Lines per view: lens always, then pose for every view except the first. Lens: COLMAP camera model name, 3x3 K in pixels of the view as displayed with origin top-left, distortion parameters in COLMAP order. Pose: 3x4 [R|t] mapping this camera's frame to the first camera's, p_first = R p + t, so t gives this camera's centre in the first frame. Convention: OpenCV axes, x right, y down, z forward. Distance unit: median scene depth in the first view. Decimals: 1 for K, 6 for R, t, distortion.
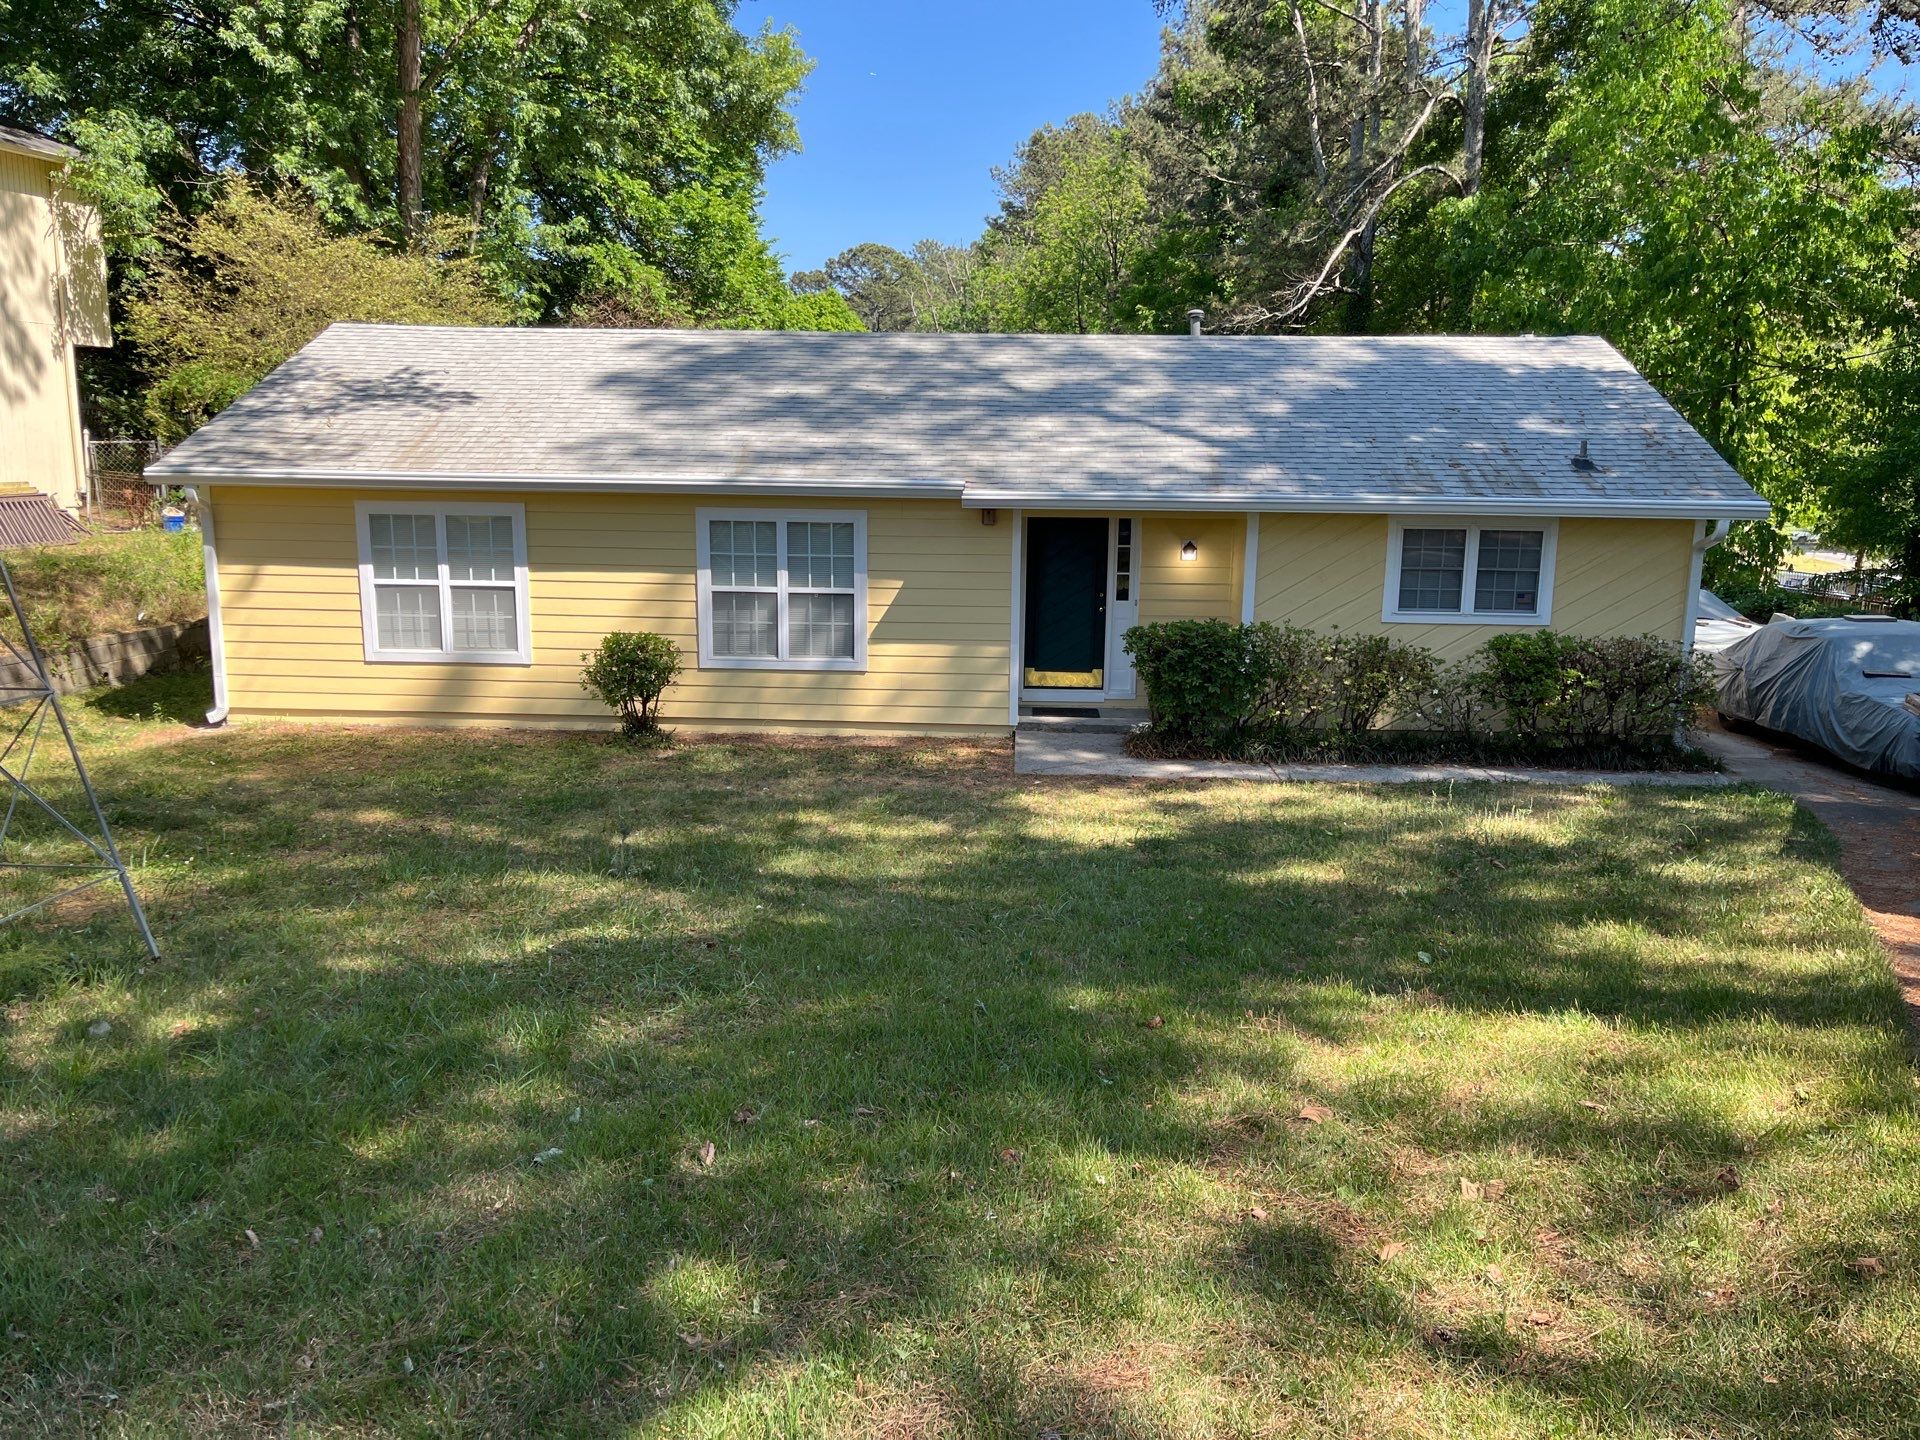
lens RADIAL K [[1374.3, 0, 969.9], [0, 1374.3, 705.2], [0, 0, 1]] dist [-0.031878, 0.030994]
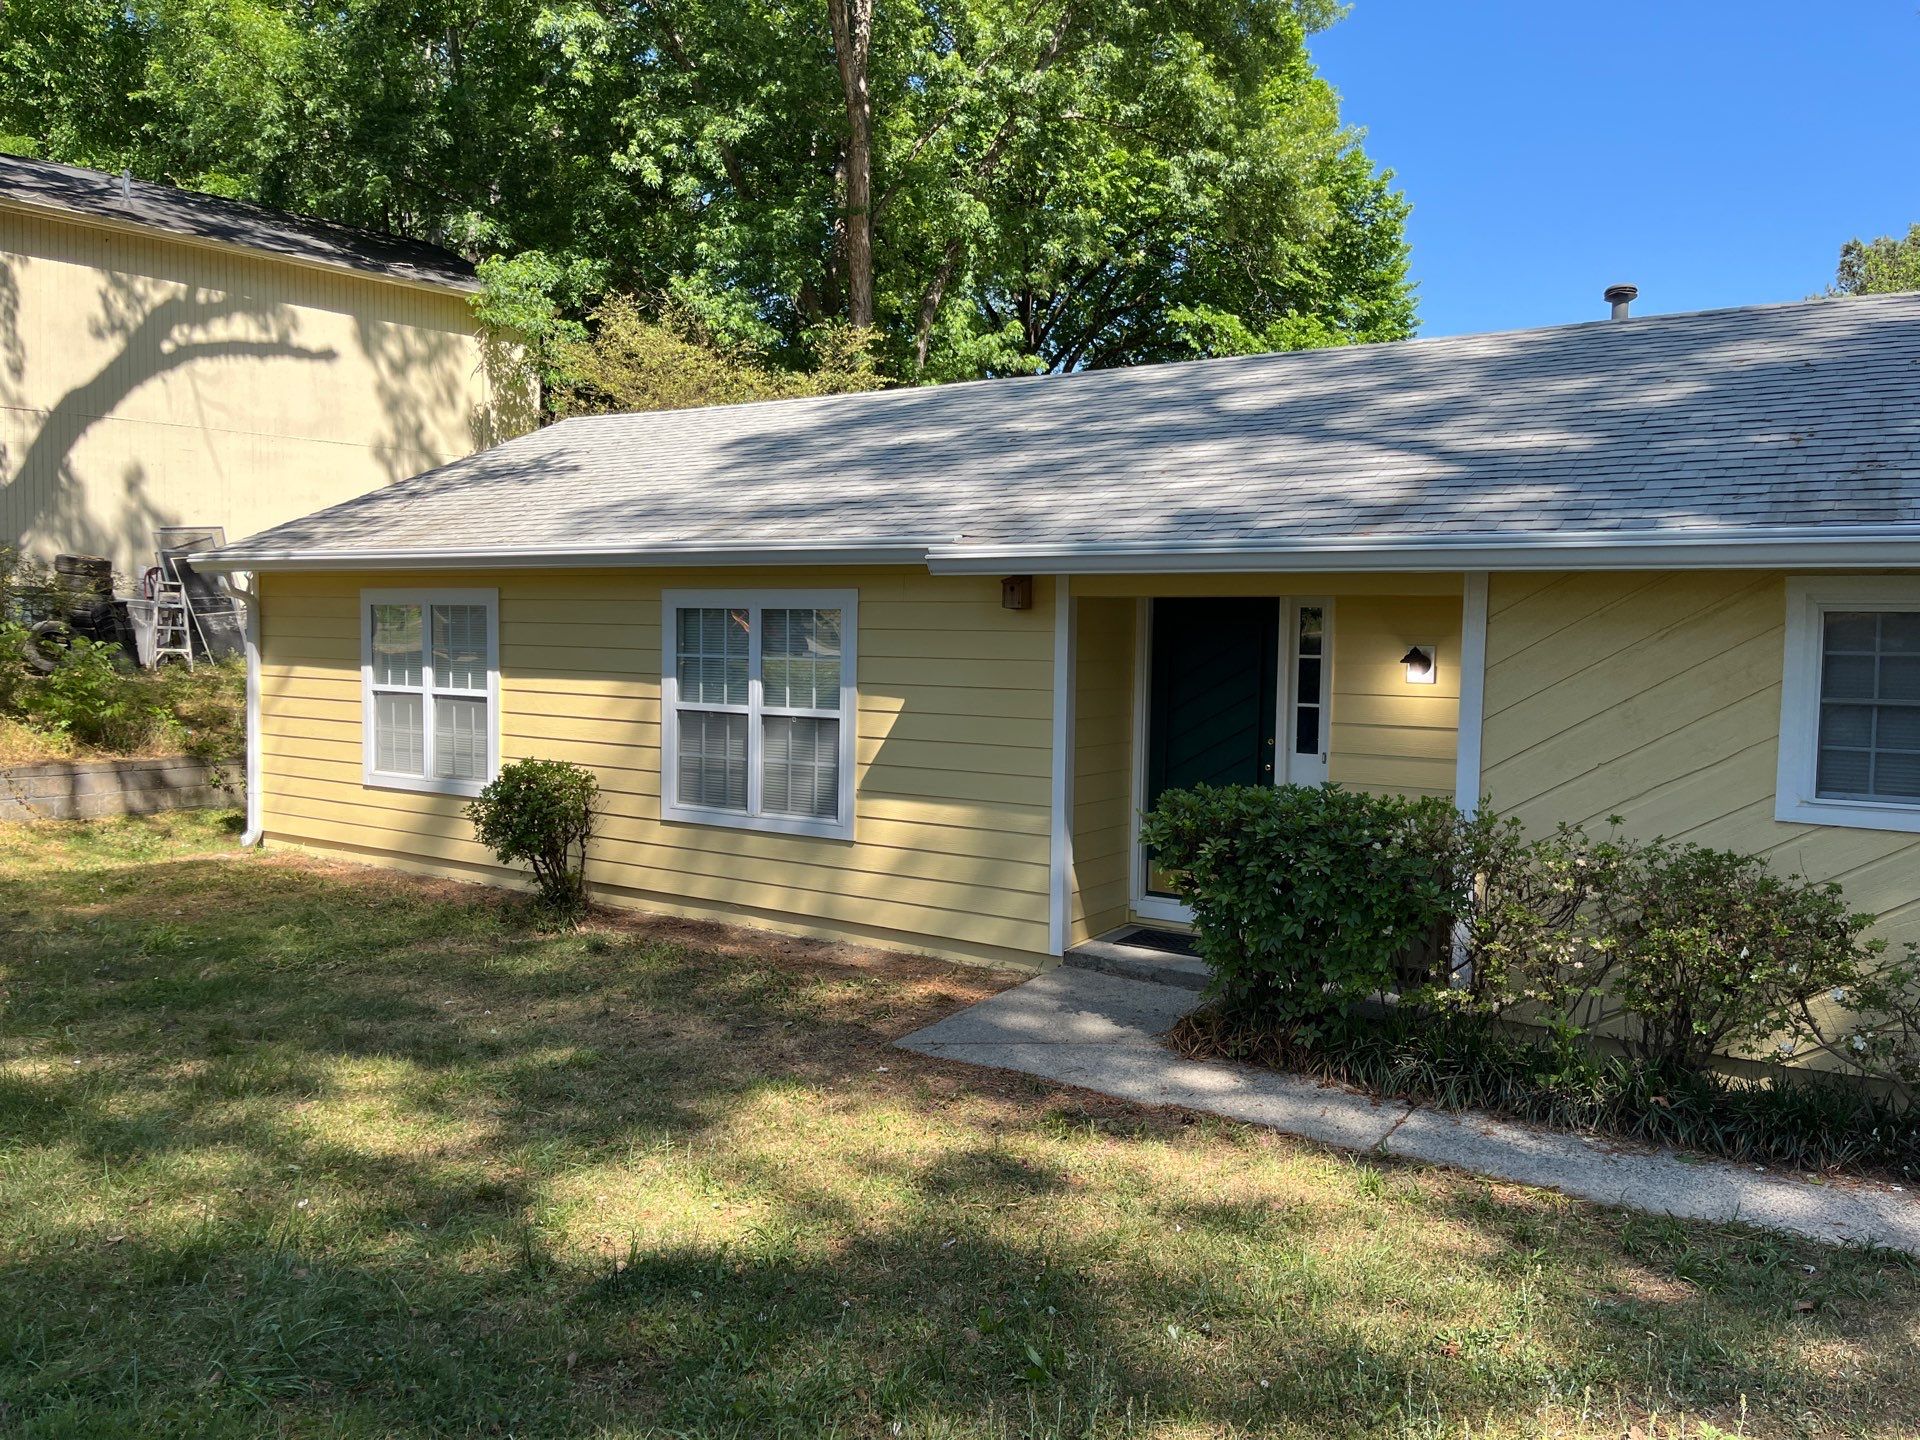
lens RADIAL K [[1374.3, 0, 975.5], [0, 1374.3, 748.7], [0, 0, 1]] dist [-0.031878, 0.030994]
pose [[0.859598, 0.043009, -0.509158, 0.299199], [-0.091451, 0.993312, -0.070488, -0.028241], [0.502721, 0.107154, 0.857782, 0.480600]]
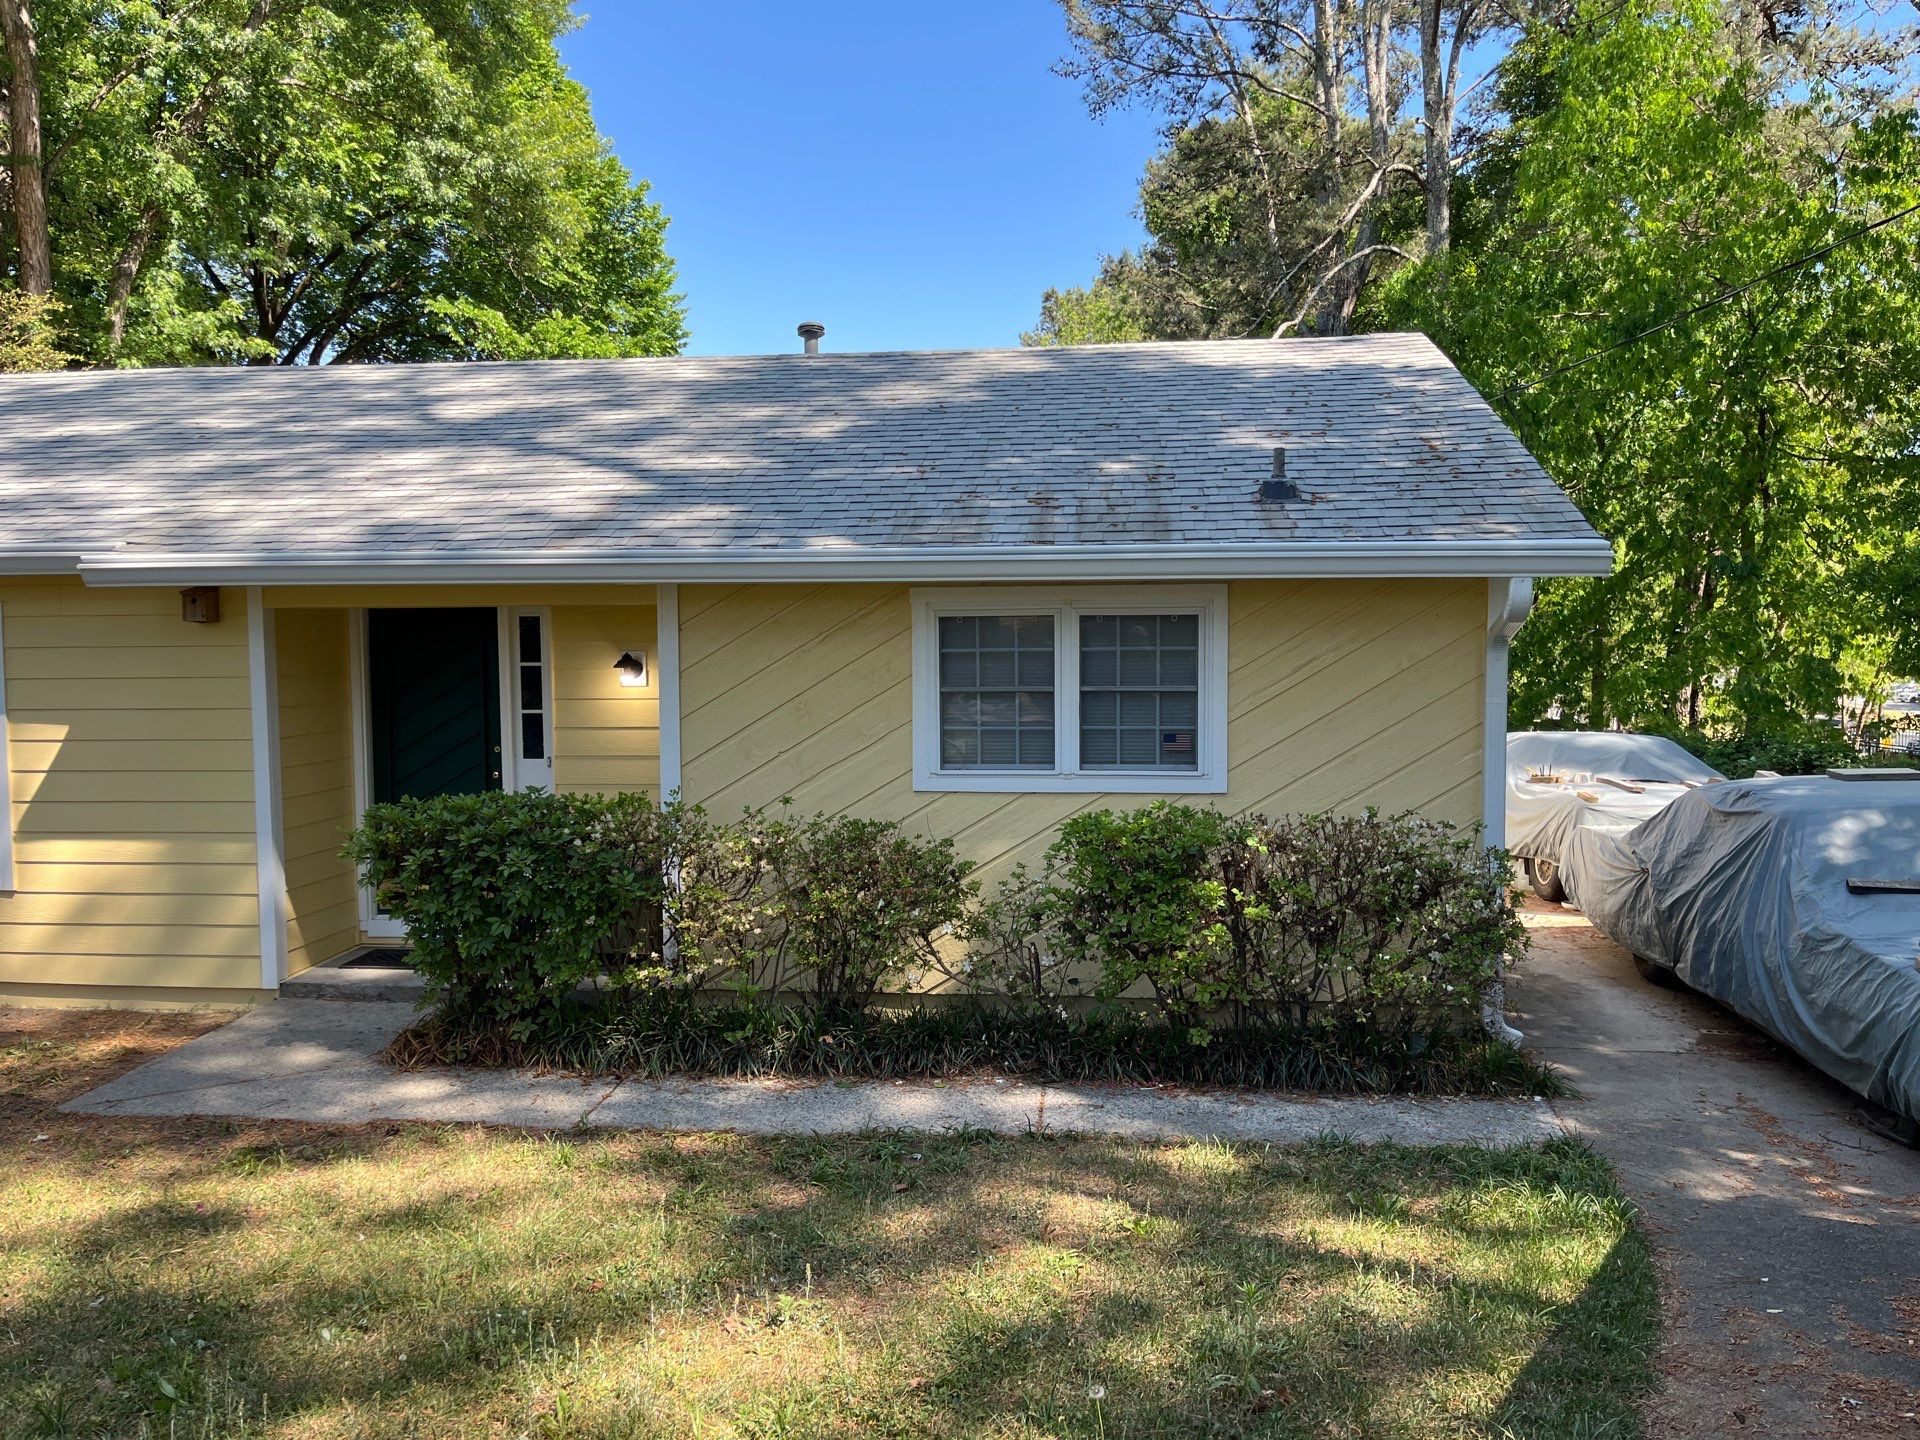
lens RADIAL K [[1379.4, 0, 959.3], [0, 1379.4, 734.4], [0, 0, 1]] dist [0.033141, -0.059070]
pose [[0.998093, -0.017060, -0.059328, 0.346945], [0.010963, 0.994763, -0.101616, -0.027203], [0.060751, 0.100772, 0.993053, 0.461325]]
